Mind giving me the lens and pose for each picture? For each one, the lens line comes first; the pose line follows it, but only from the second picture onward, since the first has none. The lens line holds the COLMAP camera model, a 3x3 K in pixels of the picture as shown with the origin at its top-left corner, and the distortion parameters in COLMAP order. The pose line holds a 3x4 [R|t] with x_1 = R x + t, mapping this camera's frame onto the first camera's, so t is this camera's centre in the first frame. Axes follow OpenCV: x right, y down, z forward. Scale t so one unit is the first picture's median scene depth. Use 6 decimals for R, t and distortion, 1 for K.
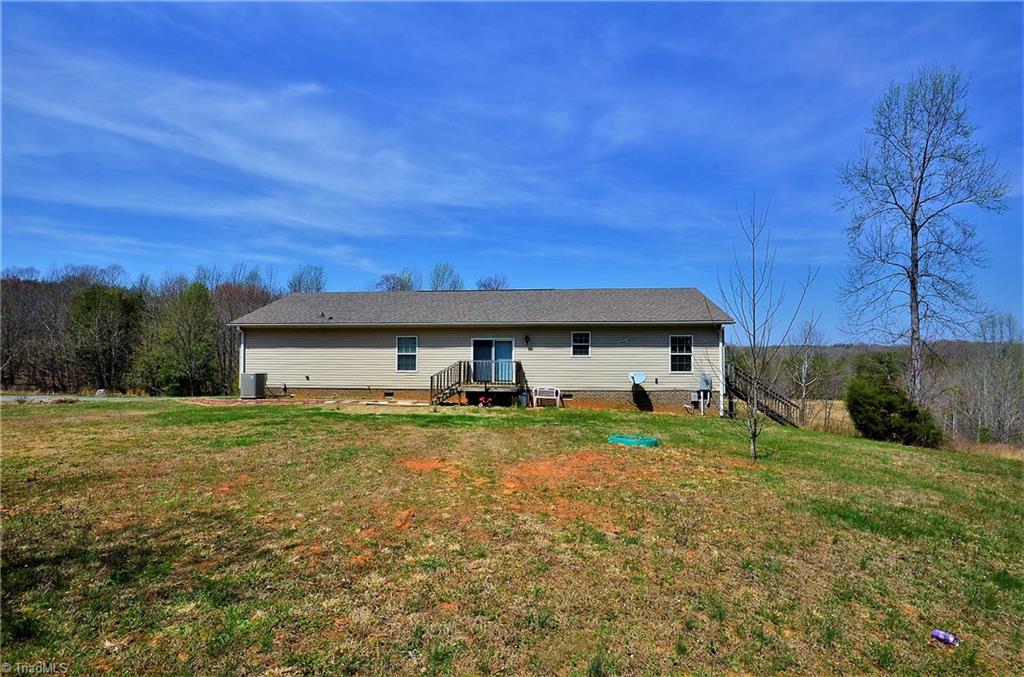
lens RADIAL K [[449.9, 0, 511.3], [0, 449.9, 344.9], [0, 0, 1]] dist [0.008991, -0.011957]
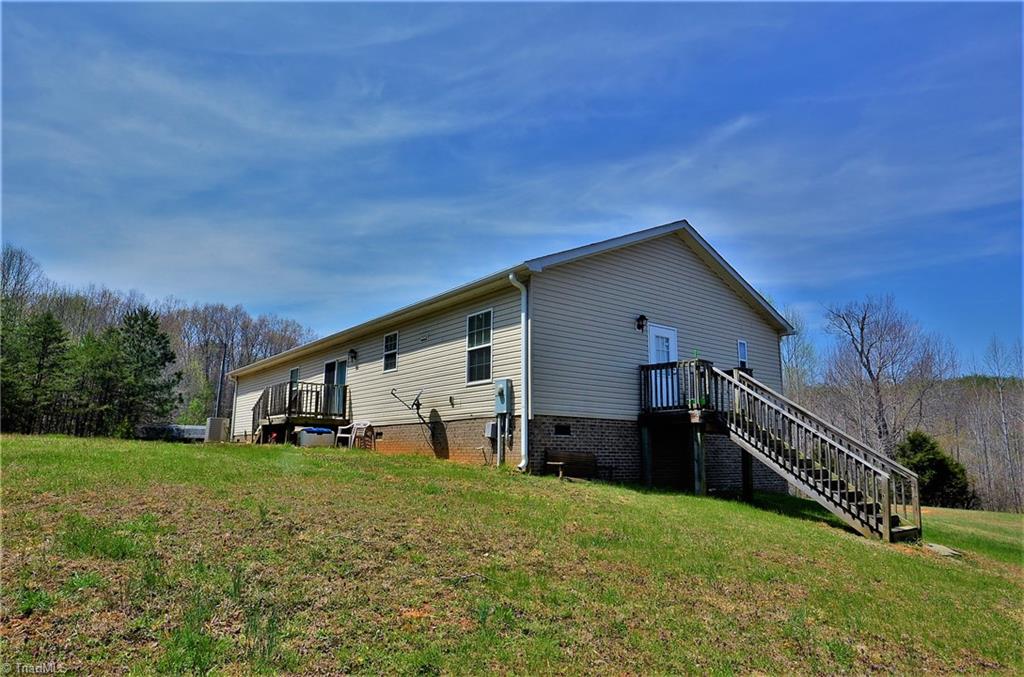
lens RADIAL K [[615.8, 0, 512.0], [0, 615.8, 338.5], [0, 0, 1]] dist [0.000368, 0.000233]
pose [[0.662668, -0.134311, -0.736771, 0.919791], [0.000561, 0.983876, -0.178852, 0.136857], [0.748913, 0.118107, 0.652058, 0.556121]]
